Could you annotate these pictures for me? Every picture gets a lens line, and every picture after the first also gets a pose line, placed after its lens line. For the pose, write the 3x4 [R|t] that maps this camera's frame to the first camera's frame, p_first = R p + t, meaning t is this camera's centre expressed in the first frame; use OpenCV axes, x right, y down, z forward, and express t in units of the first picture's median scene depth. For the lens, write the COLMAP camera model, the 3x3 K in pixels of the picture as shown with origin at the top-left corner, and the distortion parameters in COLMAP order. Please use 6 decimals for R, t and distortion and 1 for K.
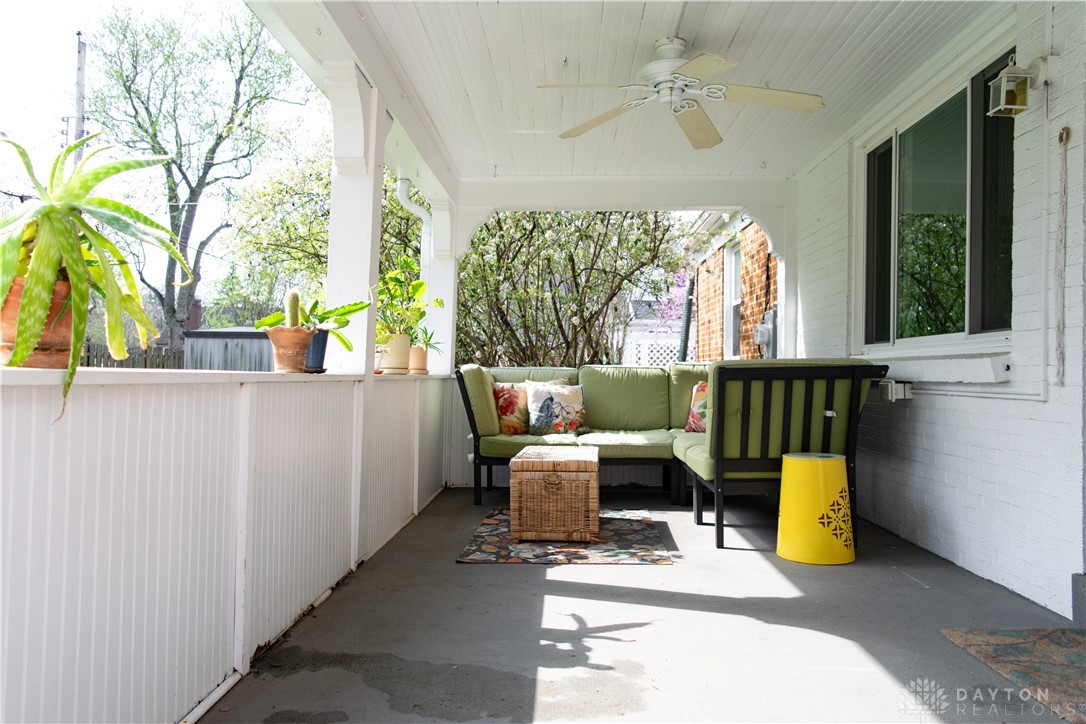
lens RADIAL K [[845.6, 0, 543.0], [0, 845.6, 362.0], [0, 0, 1]] dist [0.005788, -0.000079]
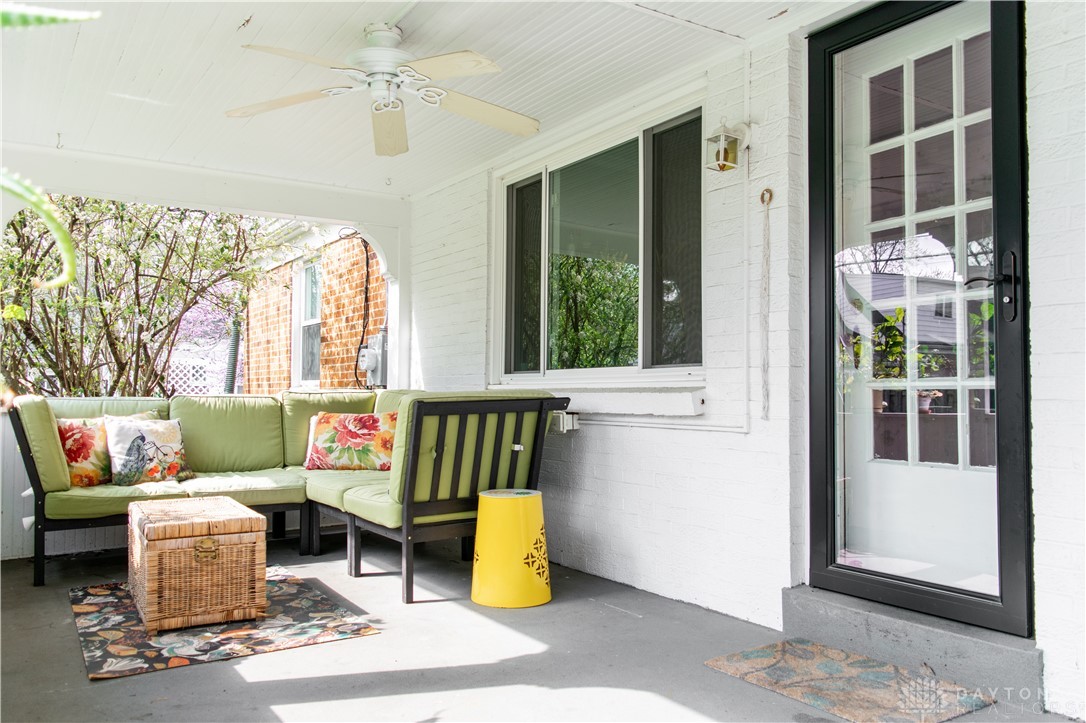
lens RADIAL K [[845.6, 0, 543.0], [0, 845.6, 361.5], [0, 0, 1]] dist [0.005788, -0.000079]
pose [[0.819834, 0.015529, 0.572391, -0.185572], [-0.003197, 0.999741, -0.022544, -0.015214], [-0.572593, 0.016652, 0.819671, 0.176878]]
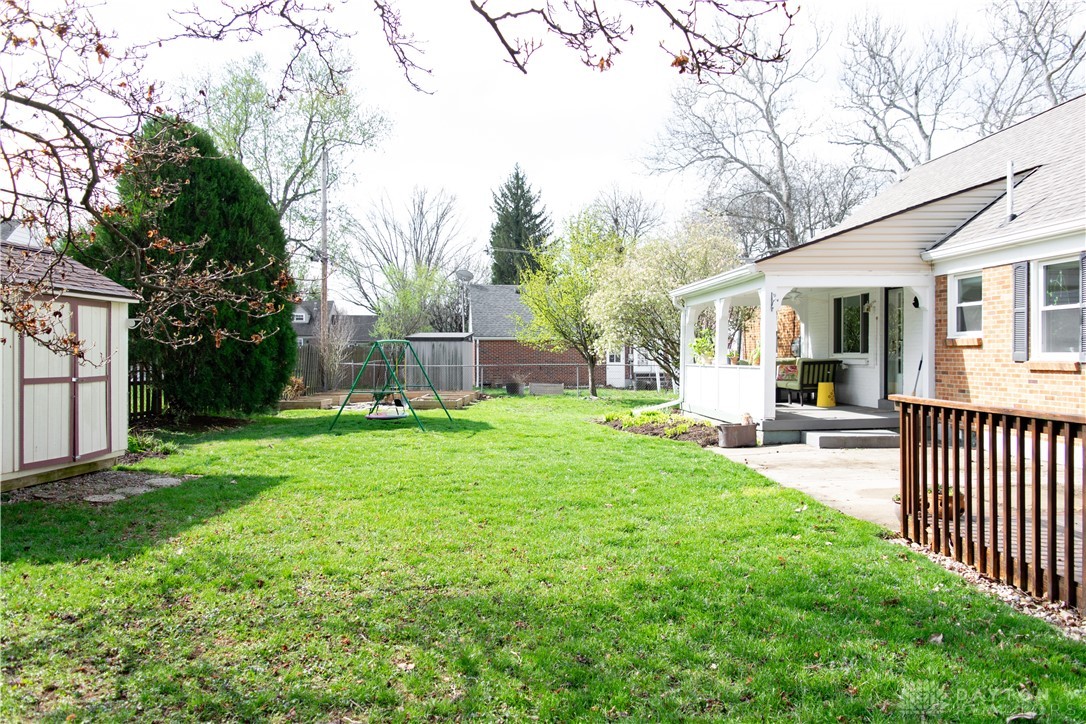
lens RADIAL K [[845.6, 0, 543.0], [0, 845.6, 362.0], [0, 0, 1]] dist [0.005788, -0.000079]
pose [[0.995010, -0.018983, 0.097957, -1.367396], [0.016533, 0.999531, 0.025759, -0.111951], [-0.098400, -0.024011, 0.994857, -2.793191]]
